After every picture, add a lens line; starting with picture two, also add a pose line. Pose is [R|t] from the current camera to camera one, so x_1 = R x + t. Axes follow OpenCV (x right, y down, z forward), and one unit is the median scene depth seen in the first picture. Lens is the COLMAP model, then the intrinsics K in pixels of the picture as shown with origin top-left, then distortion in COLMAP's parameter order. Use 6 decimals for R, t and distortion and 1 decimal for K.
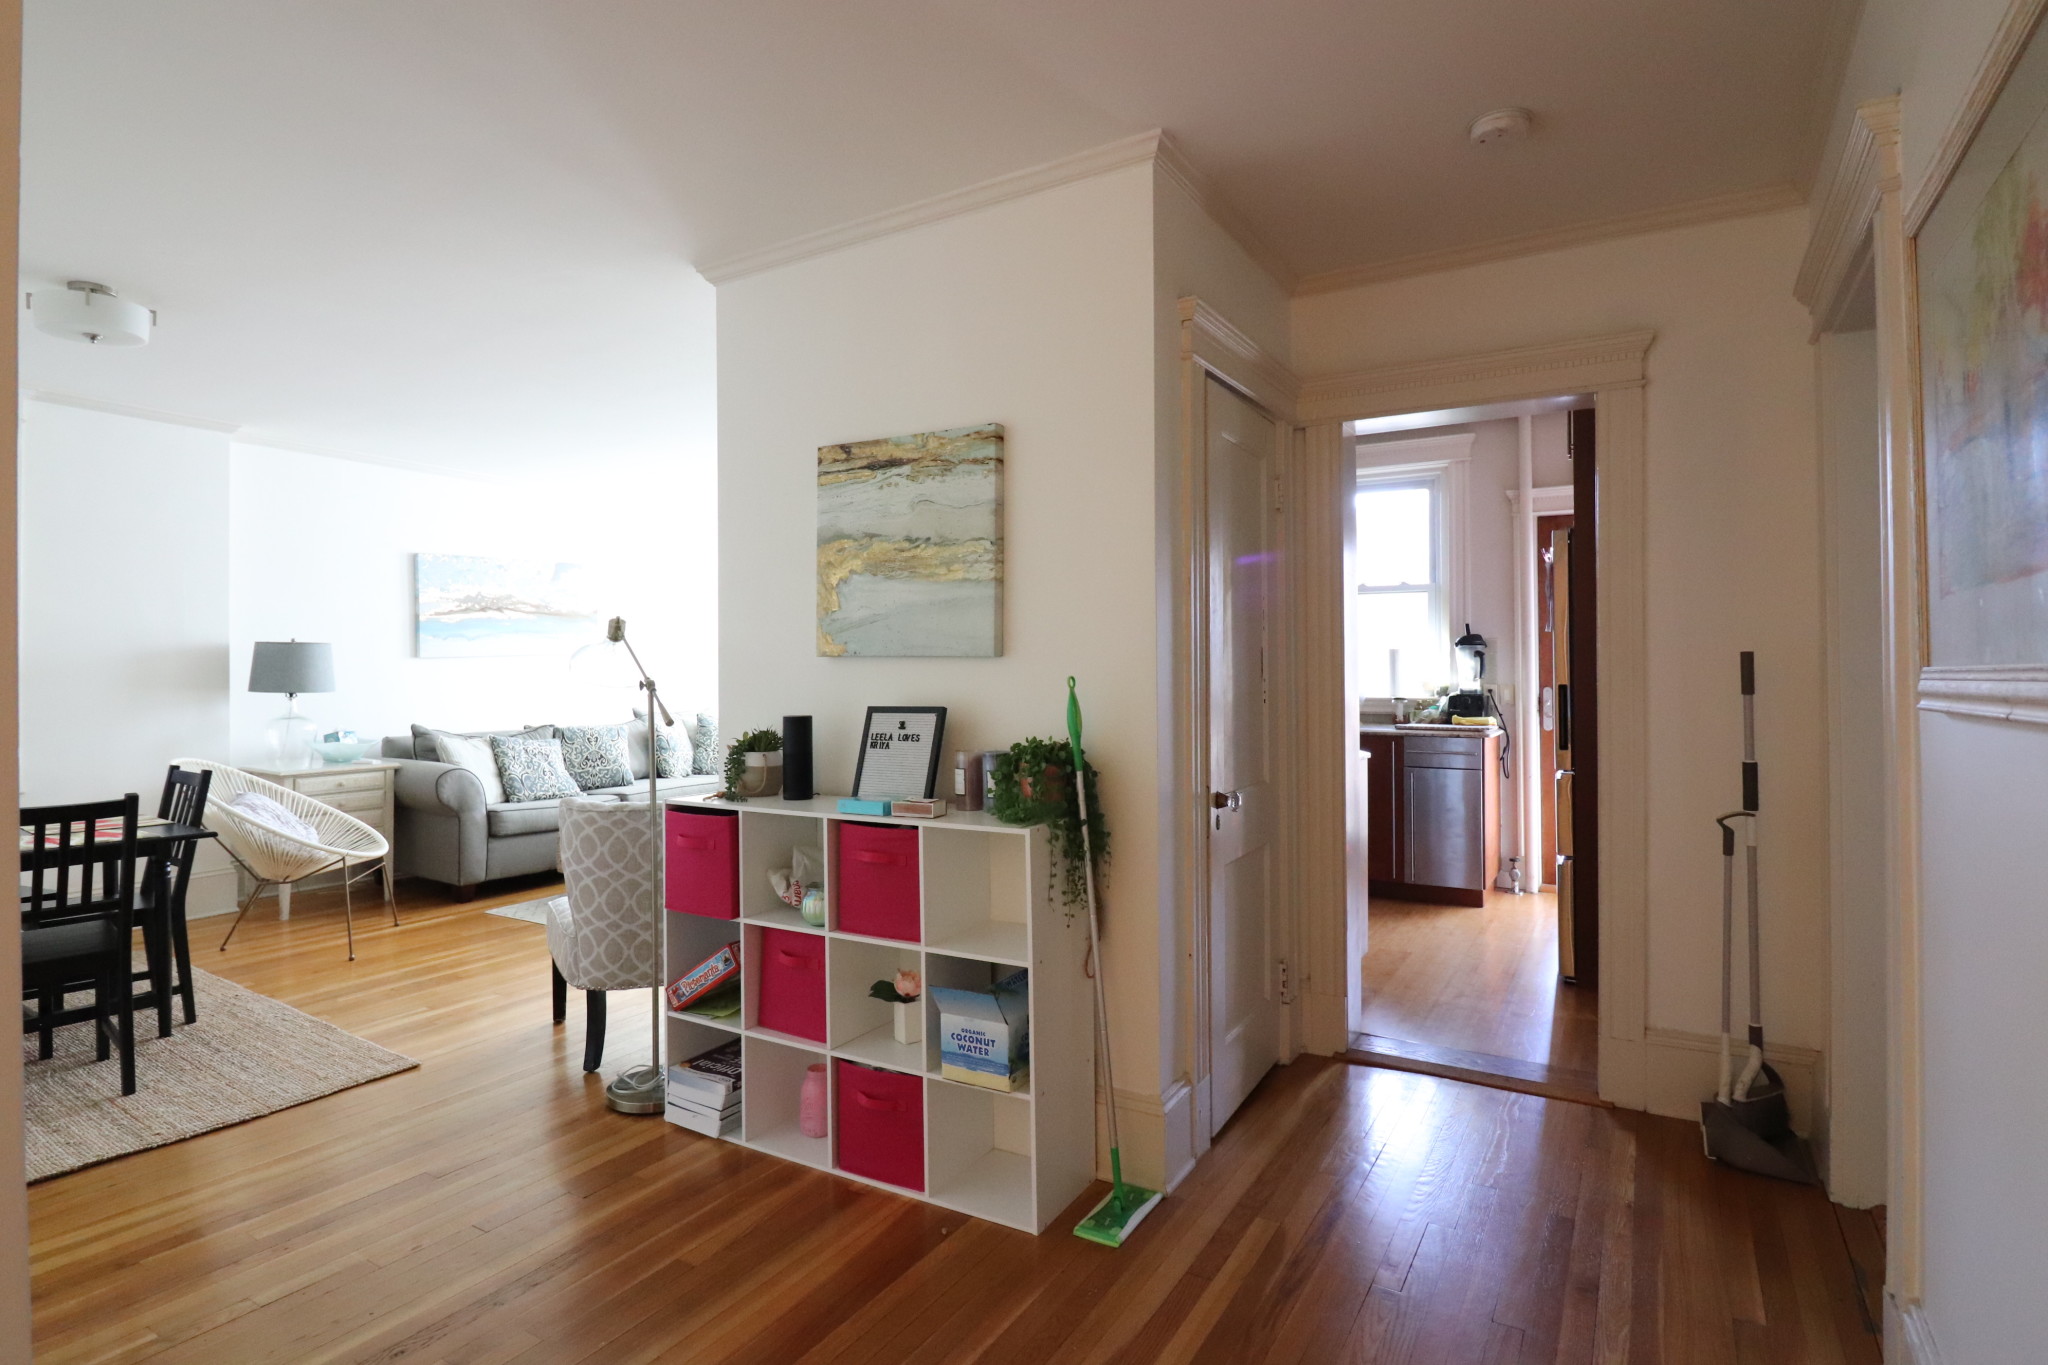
lens RADIAL K [[1049.8, 0, 995.1], [0, 1049.8, 672.2], [0, 0, 1]] dist [-0.002332, -0.000411]
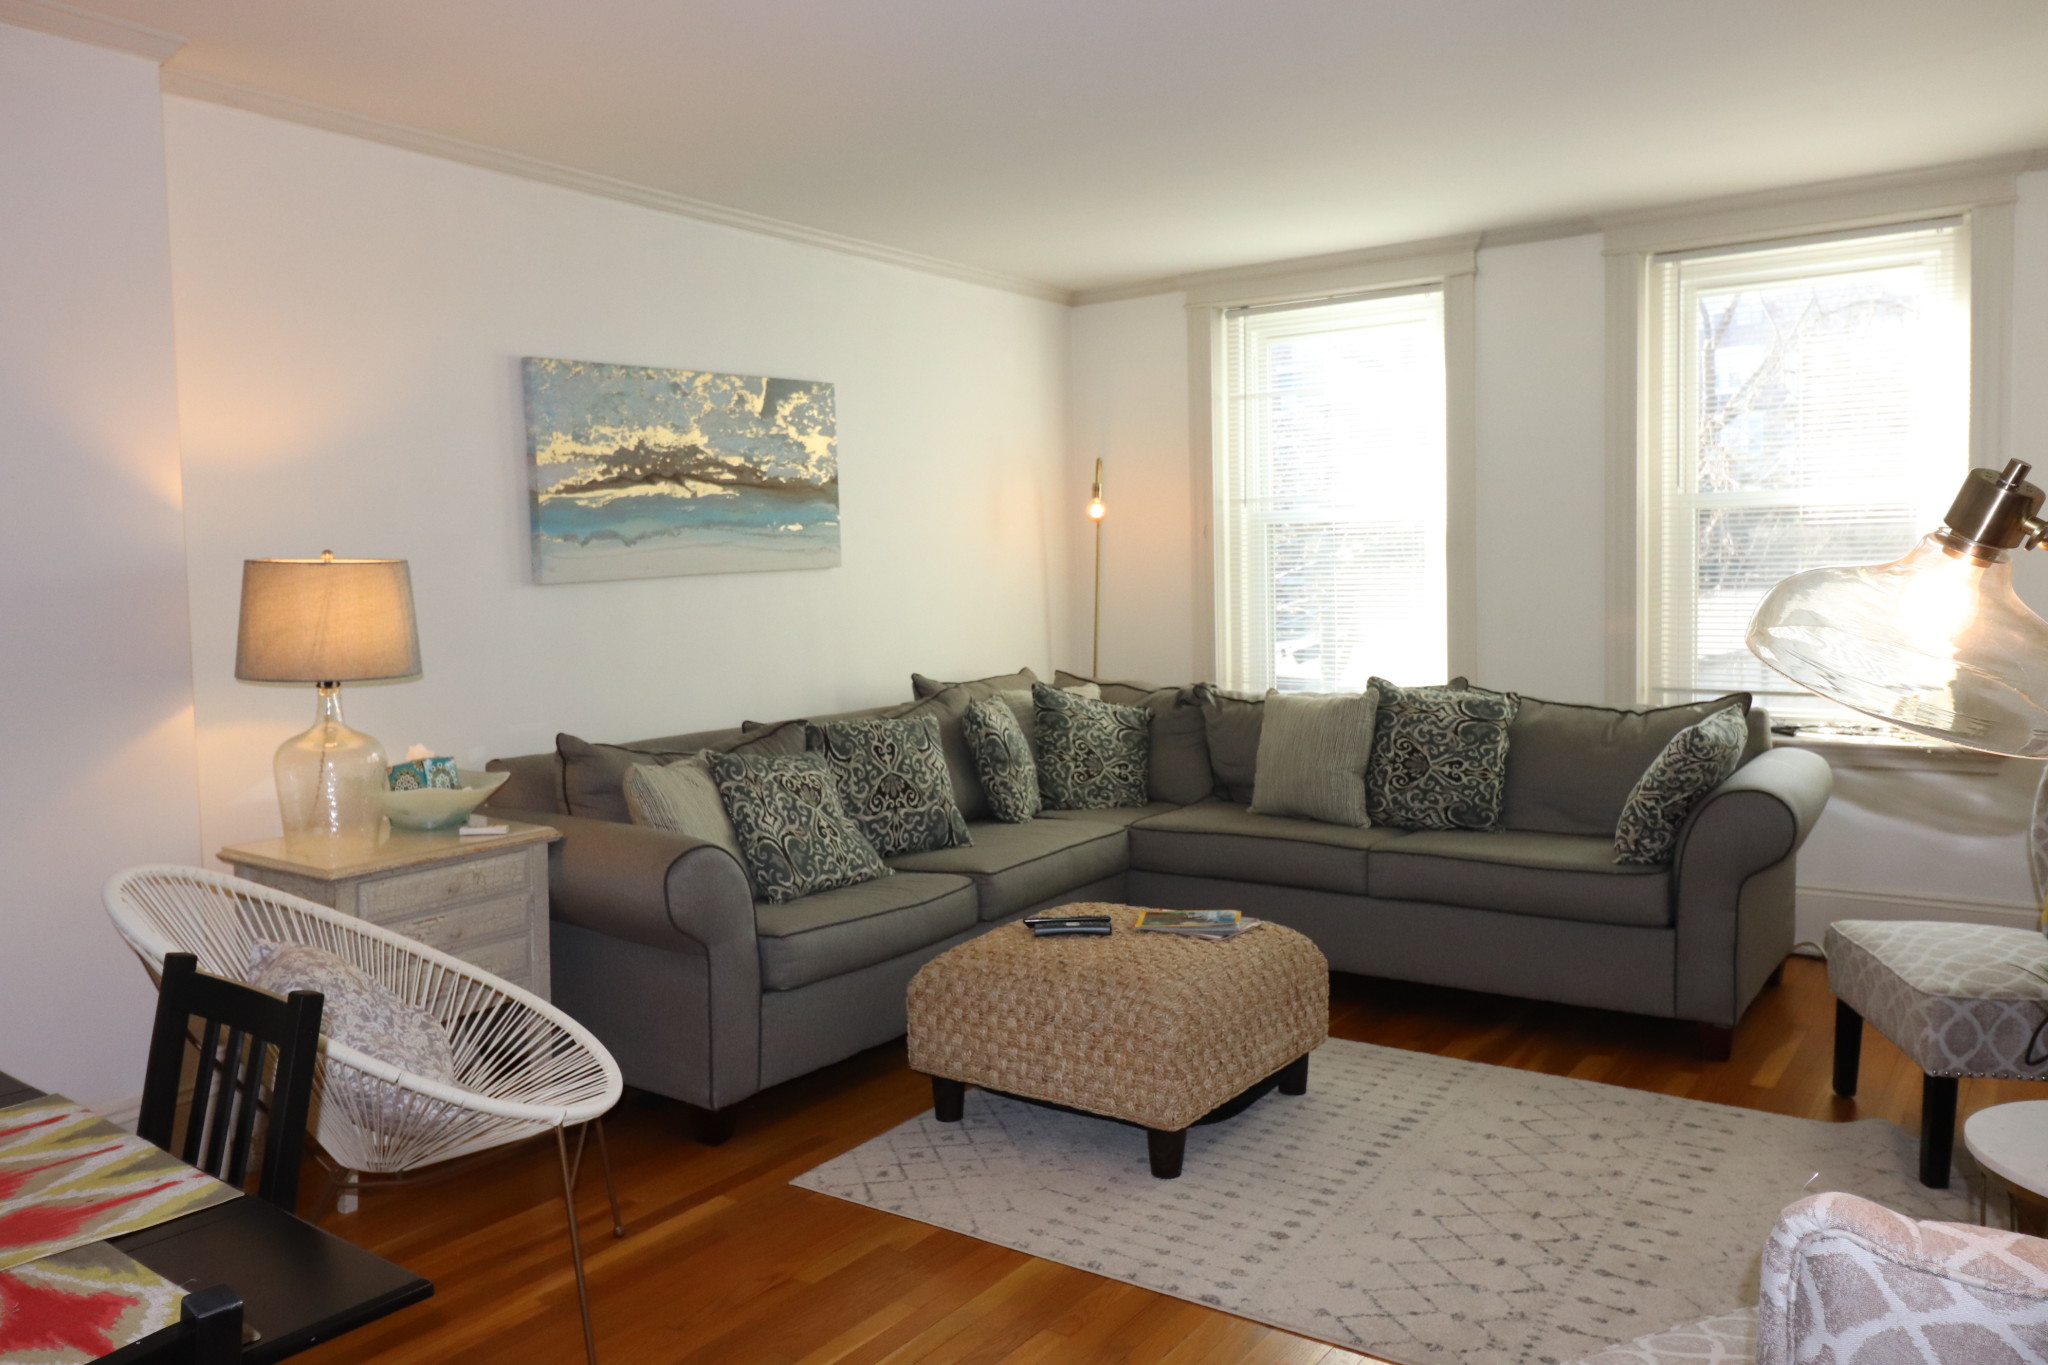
lens RADIAL K [[1537.0, 0, 1008.7], [0, 1537.0, 657.8], [0, 0, 1]] dist [0.008886, -0.002054]
pose [[0.998375, -0.010271, -0.056045, -0.310883], [0.013528, 0.998223, 0.058039, -0.018412], [0.055350, -0.058703, 0.996740, 0.337339]]
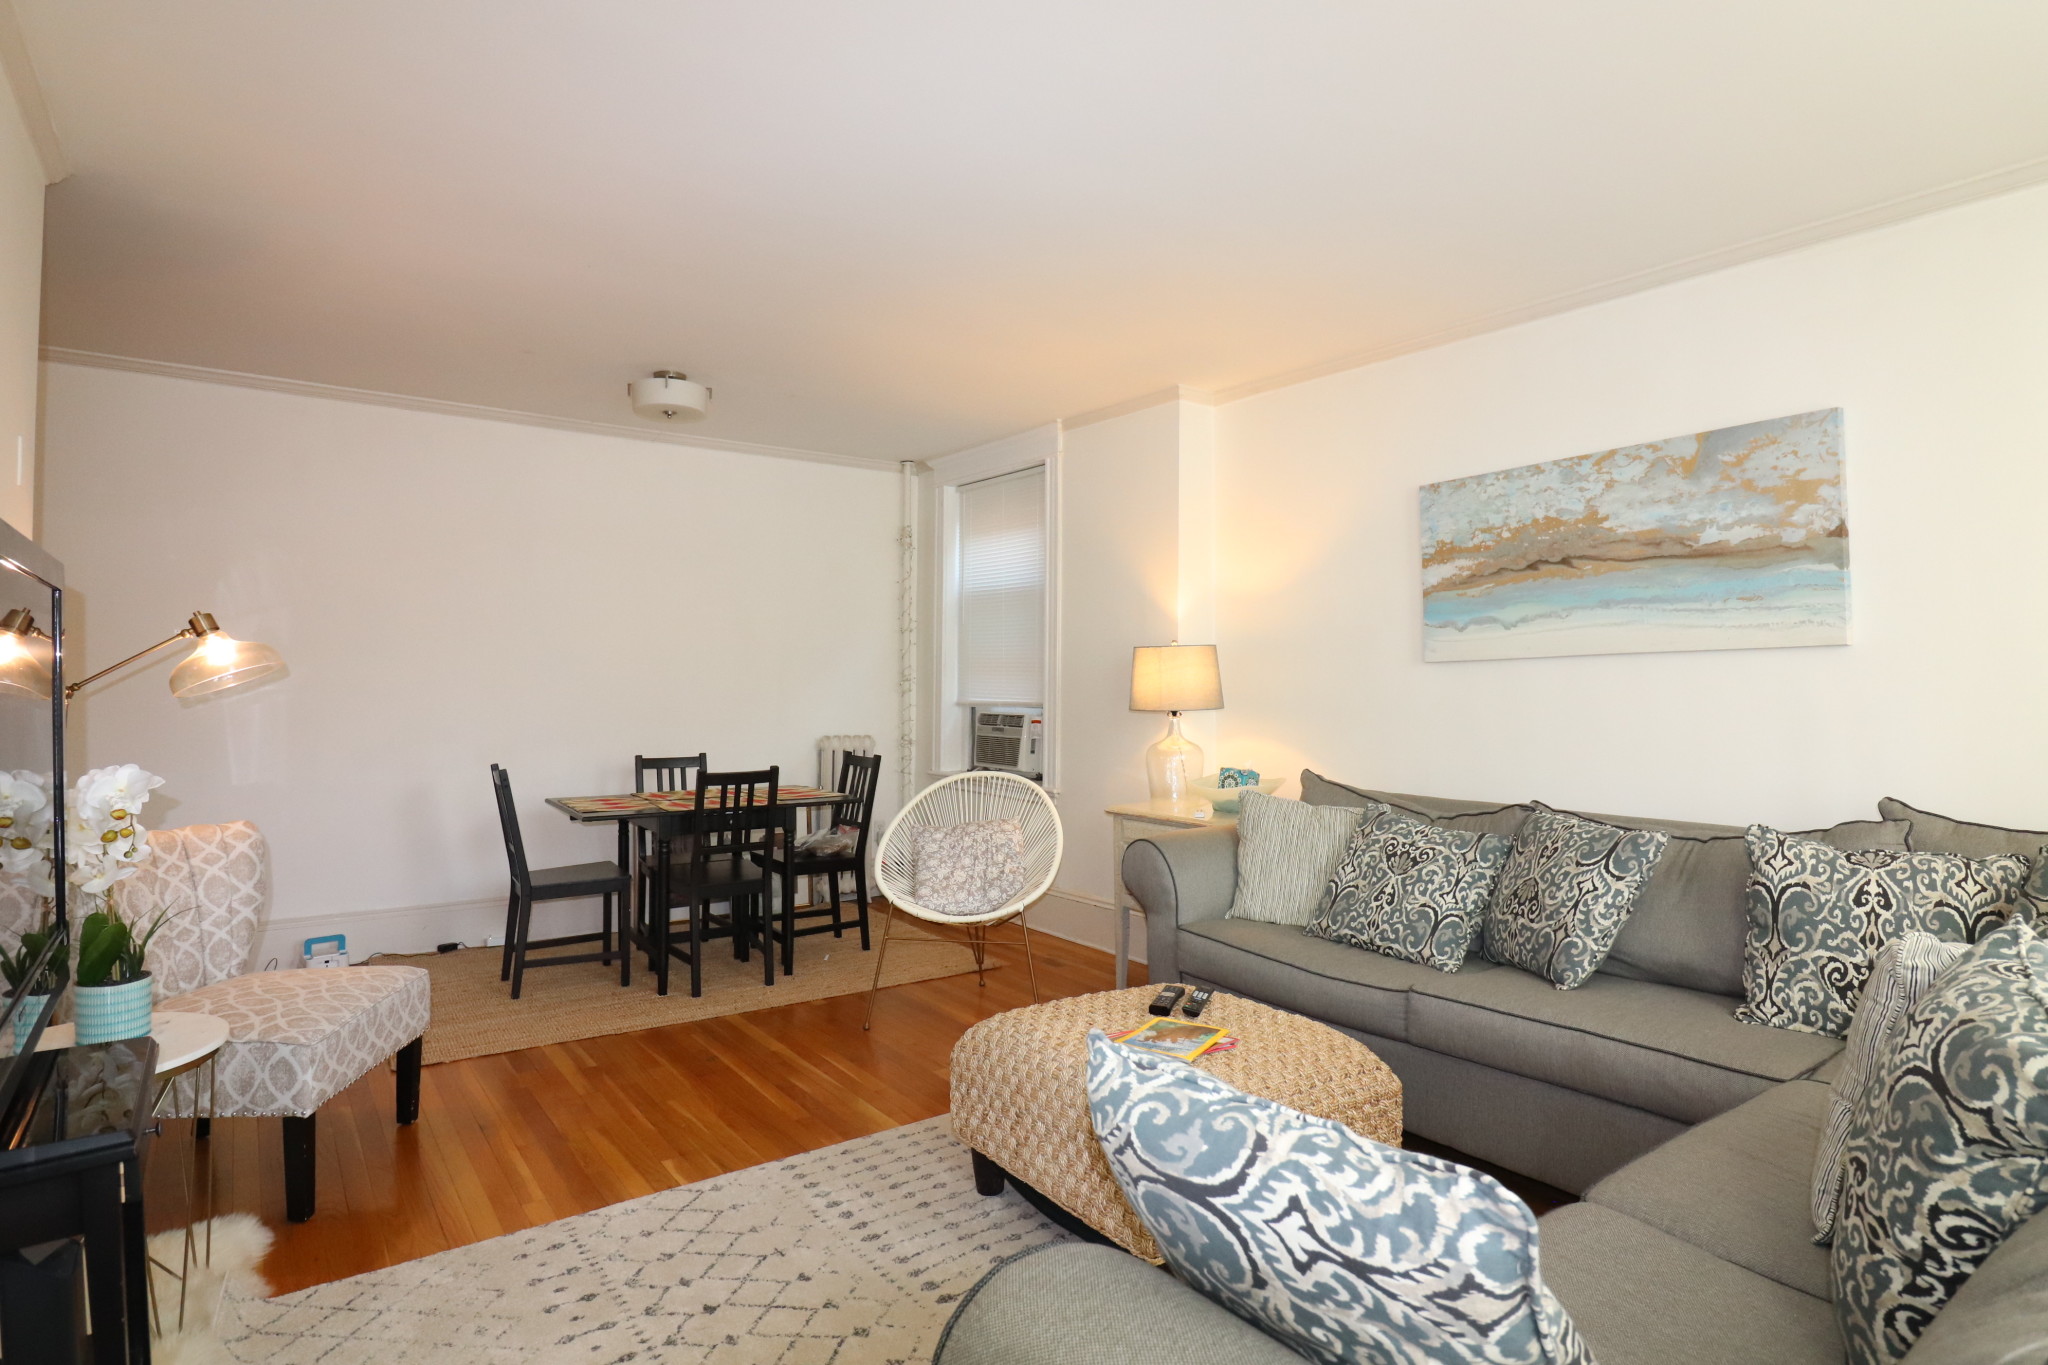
lens RADIAL K [[1083.9, 0, 1014.9], [0, 1083.9, 662.3], [0, 0, 1]] dist [0.001586, -0.010471]
pose [[-0.377536, -0.012317, -0.925913, 0.105139], [-0.006560, 0.999922, -0.010626, -0.005947], [0.925972, 0.002062, -0.377587, 1.043143]]
